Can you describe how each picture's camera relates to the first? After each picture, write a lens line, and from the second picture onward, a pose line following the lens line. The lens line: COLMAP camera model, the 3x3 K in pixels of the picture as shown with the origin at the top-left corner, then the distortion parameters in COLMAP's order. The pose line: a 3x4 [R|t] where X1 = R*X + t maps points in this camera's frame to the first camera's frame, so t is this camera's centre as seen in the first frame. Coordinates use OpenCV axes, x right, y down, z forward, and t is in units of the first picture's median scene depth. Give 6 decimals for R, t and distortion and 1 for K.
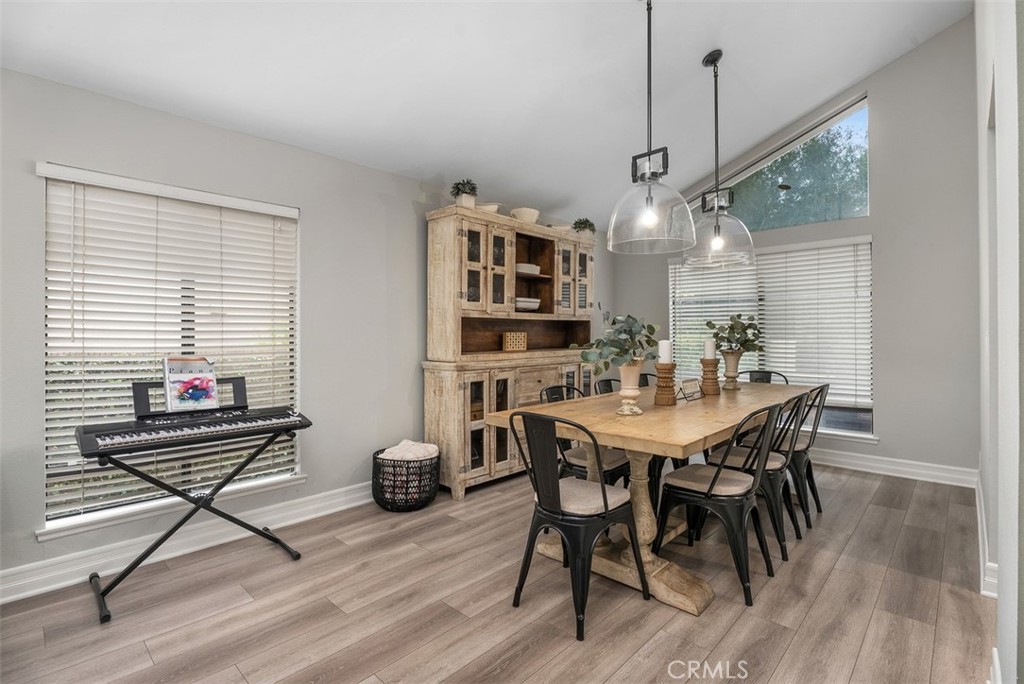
lens RADIAL K [[478.4, 0, 508.4], [0, 478.4, 336.2], [0, 0, 1]] dist [-0.003496, -0.001445]
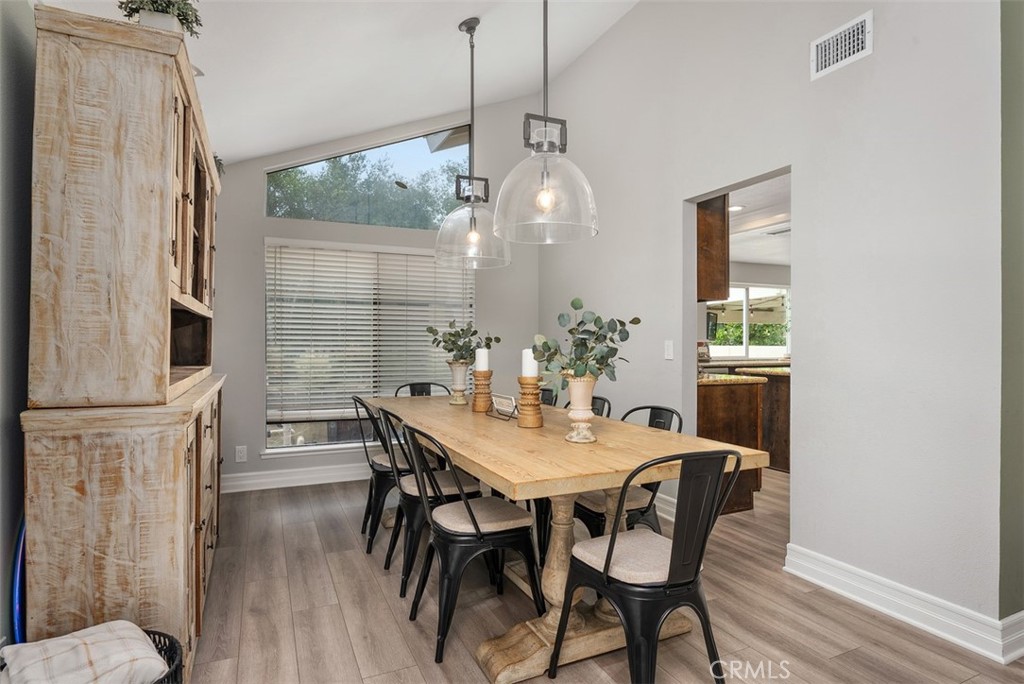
lens RADIAL K [[549.9, 0, 511.3], [0, 549.9, 343.6], [0, 0, 1]] dist [-0.002541, -0.000300]
pose [[0.370177, 0.003088, 0.928956, -0.424190], [0.001590, 0.999991, -0.003957, 0.003144], [-0.928960, 0.002942, 0.370169, 0.503525]]
